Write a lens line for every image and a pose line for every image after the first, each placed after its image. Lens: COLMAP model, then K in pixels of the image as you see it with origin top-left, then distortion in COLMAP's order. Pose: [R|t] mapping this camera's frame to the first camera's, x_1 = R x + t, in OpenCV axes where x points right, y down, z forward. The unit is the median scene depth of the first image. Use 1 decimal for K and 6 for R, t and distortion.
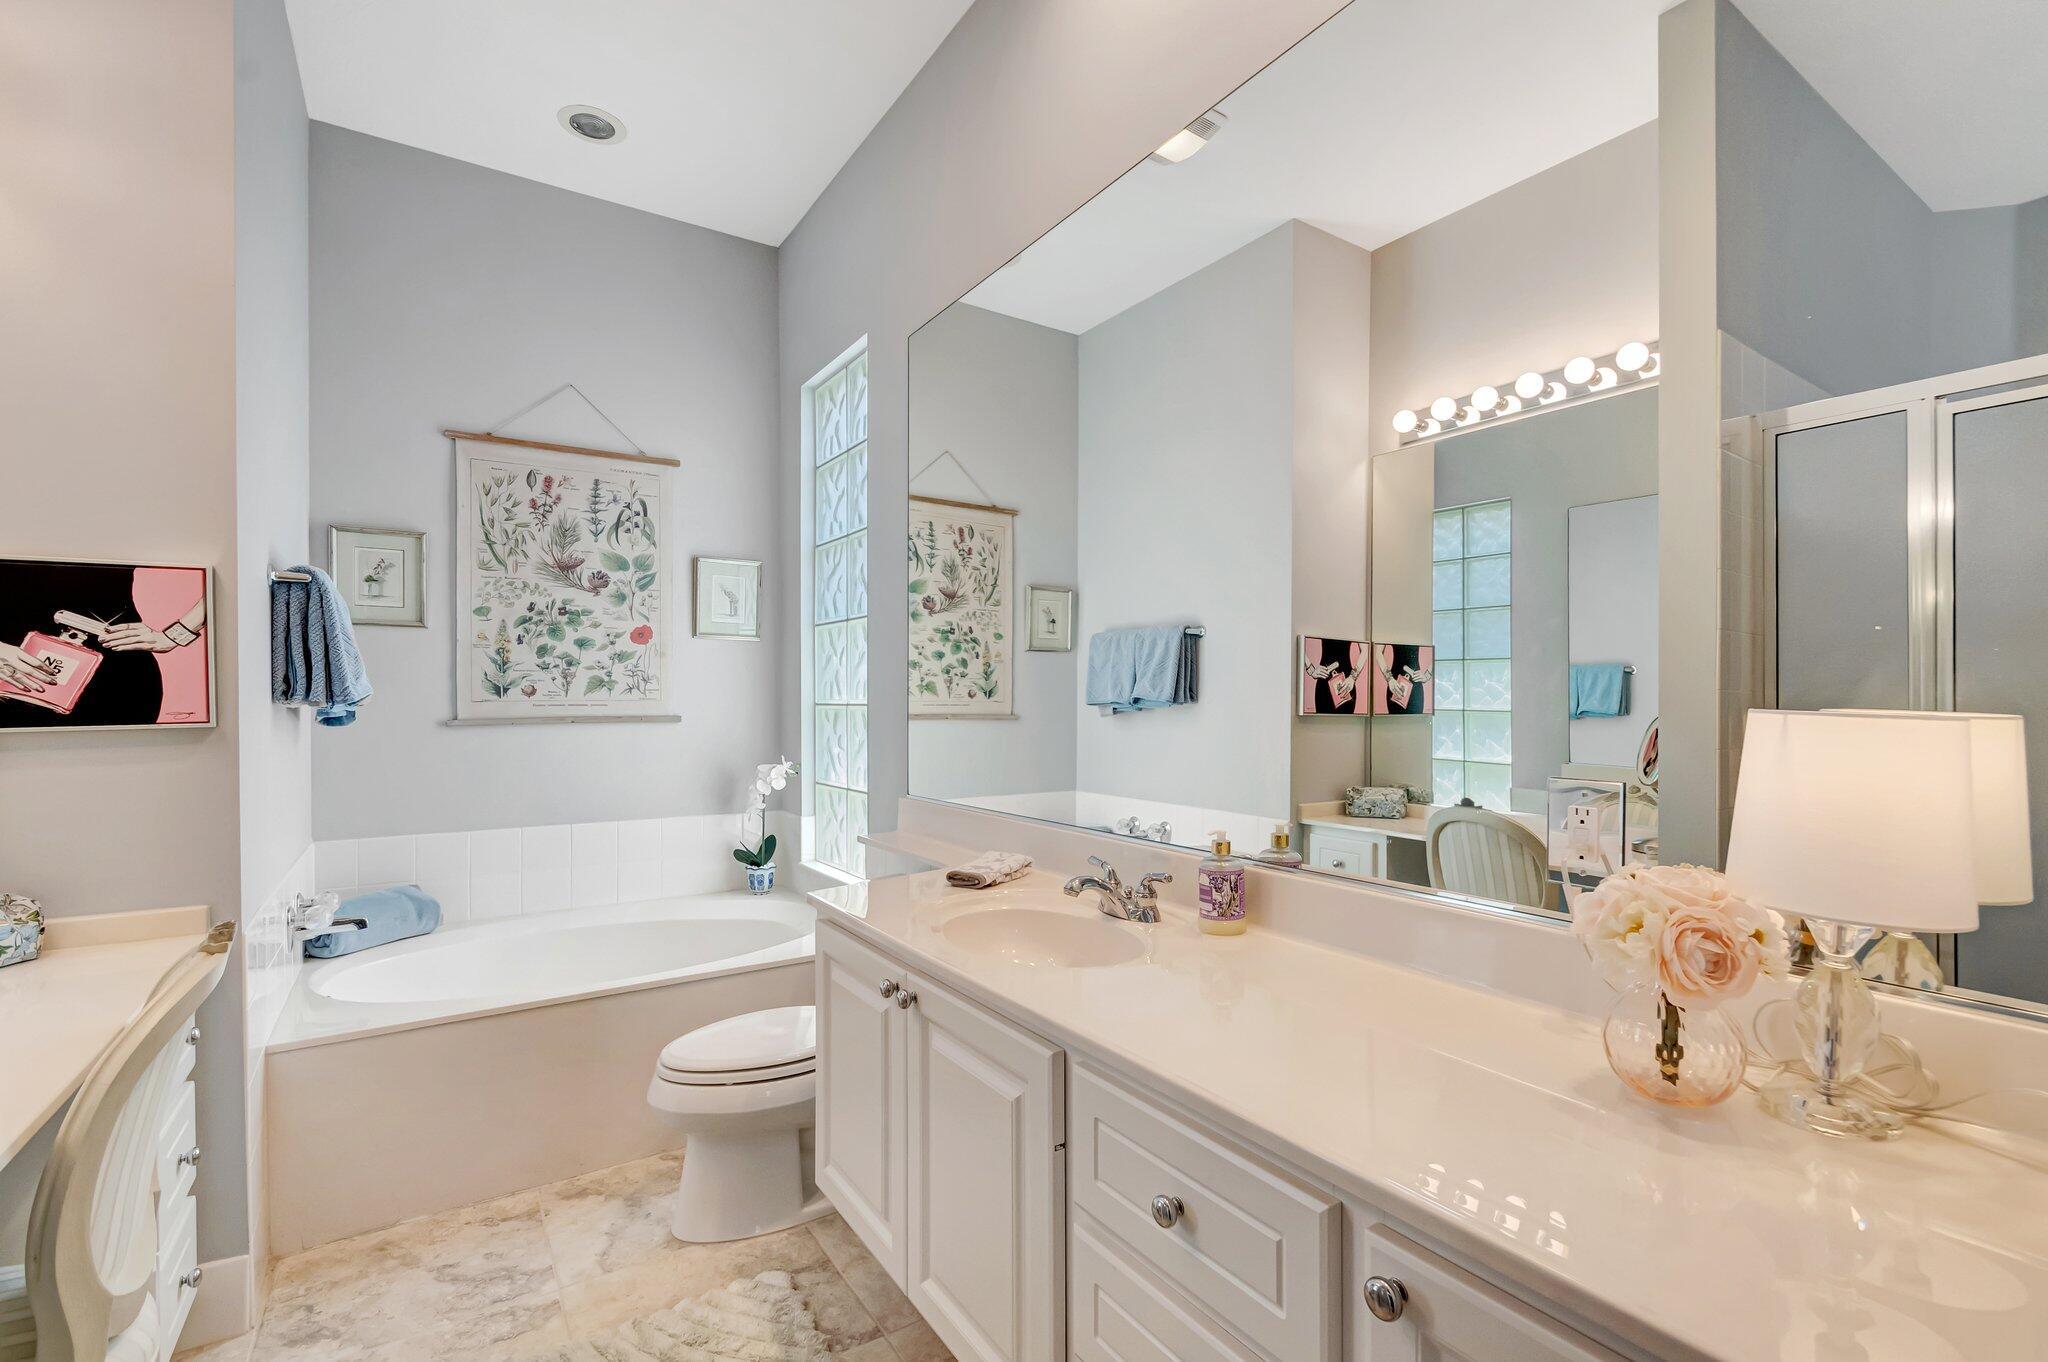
lens RADIAL K [[898.7, 0, 1031.7], [0, 898.7, 704.9], [0, 0, 1]] dist [0.000856, -0.000936]
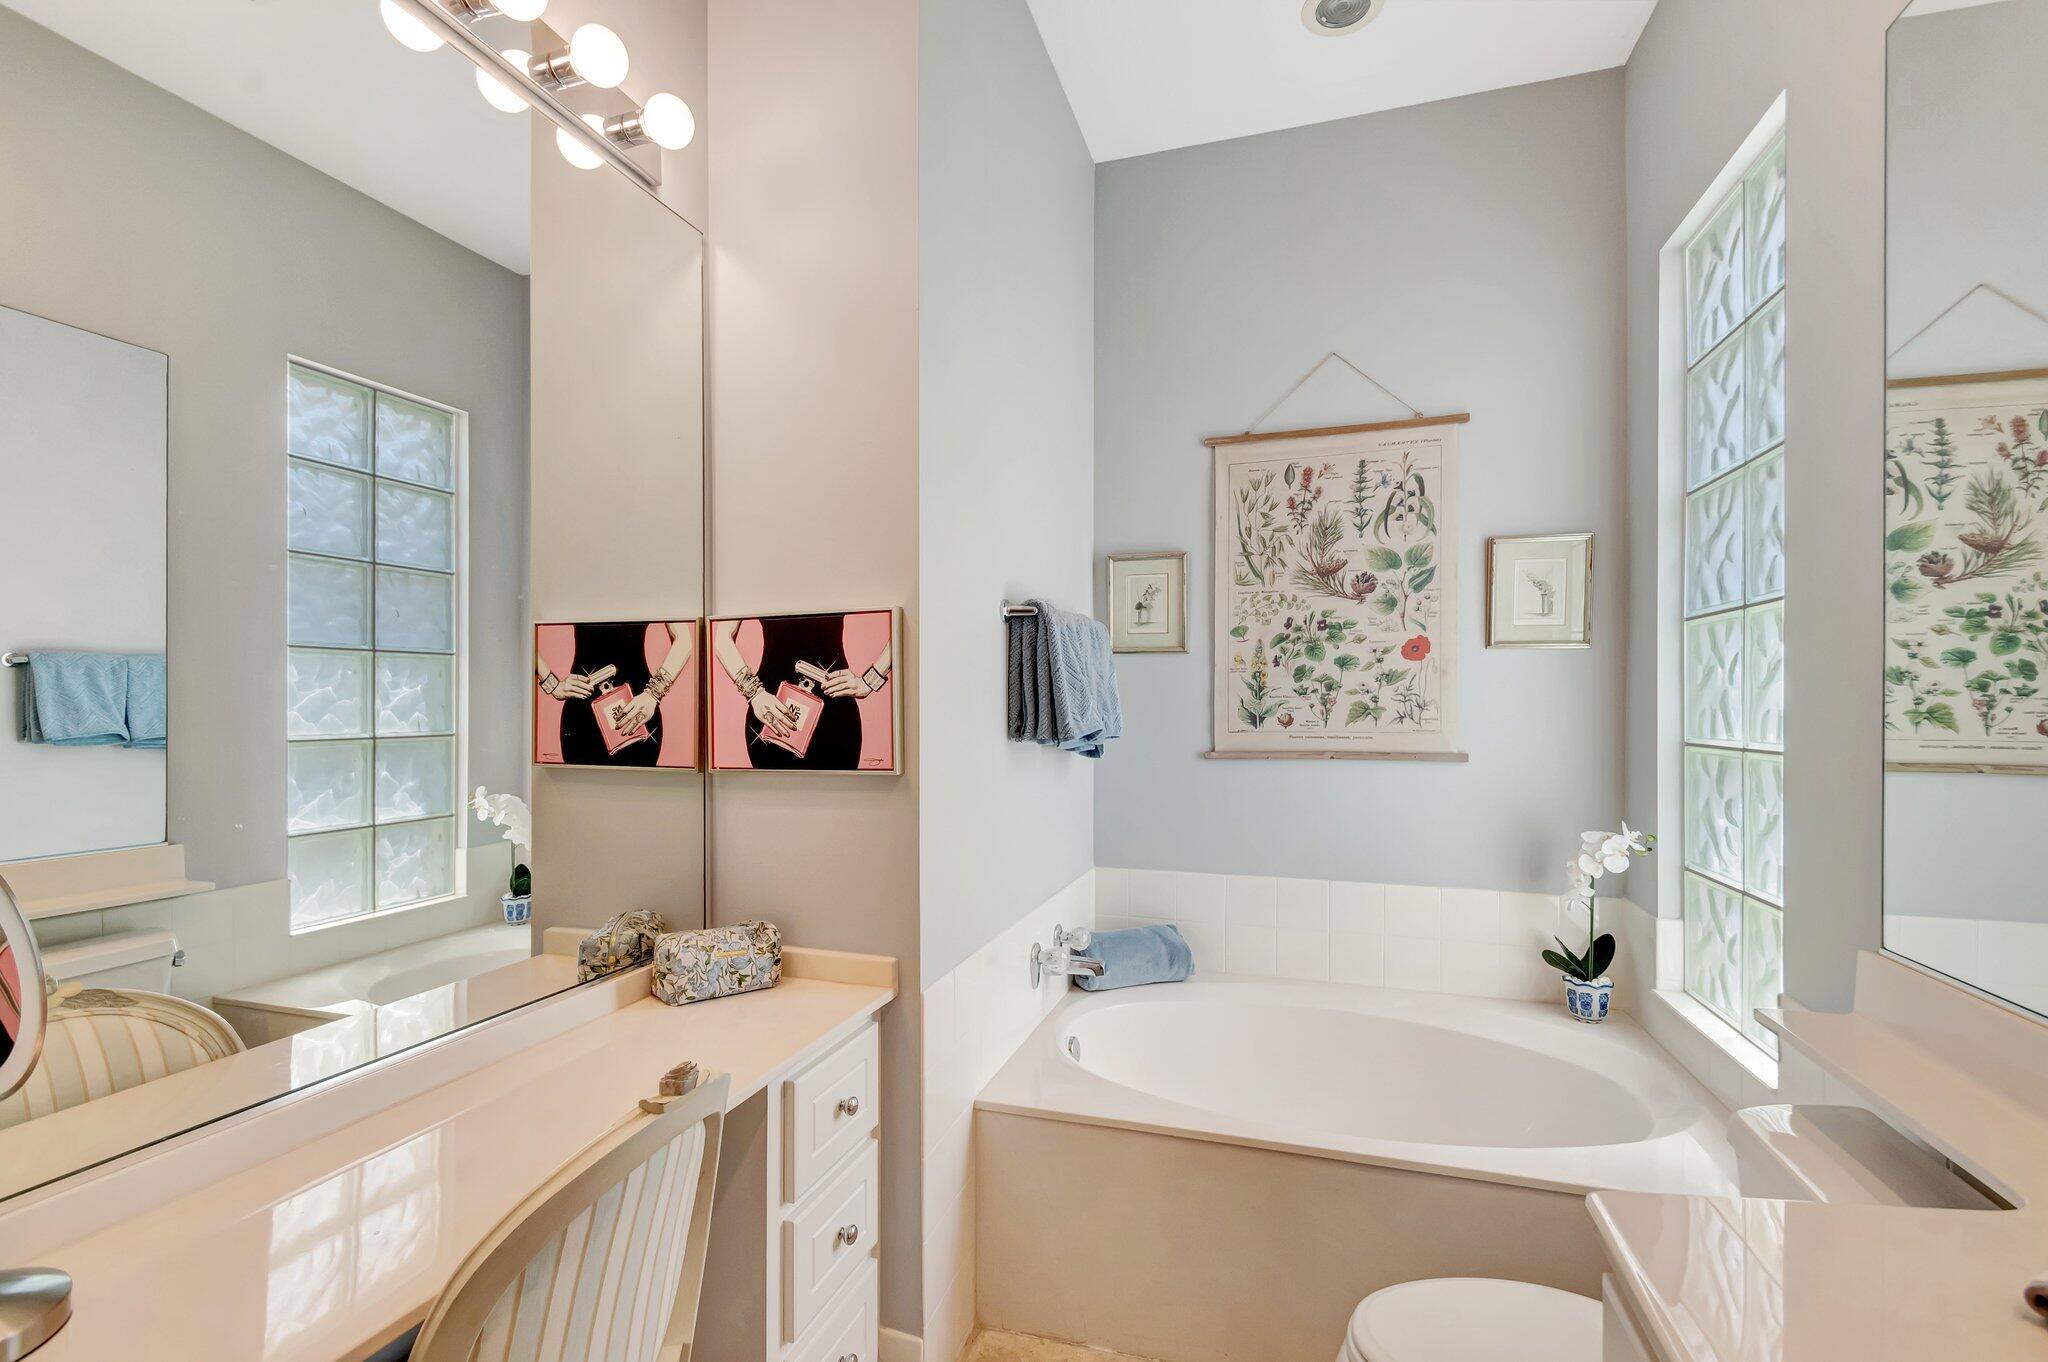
lens RADIAL K [[898.7, 0, 1031.7], [0, 898.7, 704.9], [0, 0, 1]] dist [0.000856, -0.000936]
pose [[0.626015, 0.001179, -0.779810, -0.037403], [-0.007577, 0.999961, -0.004570, -0.023943], [0.779775, 0.008770, 0.625999, 0.263695]]
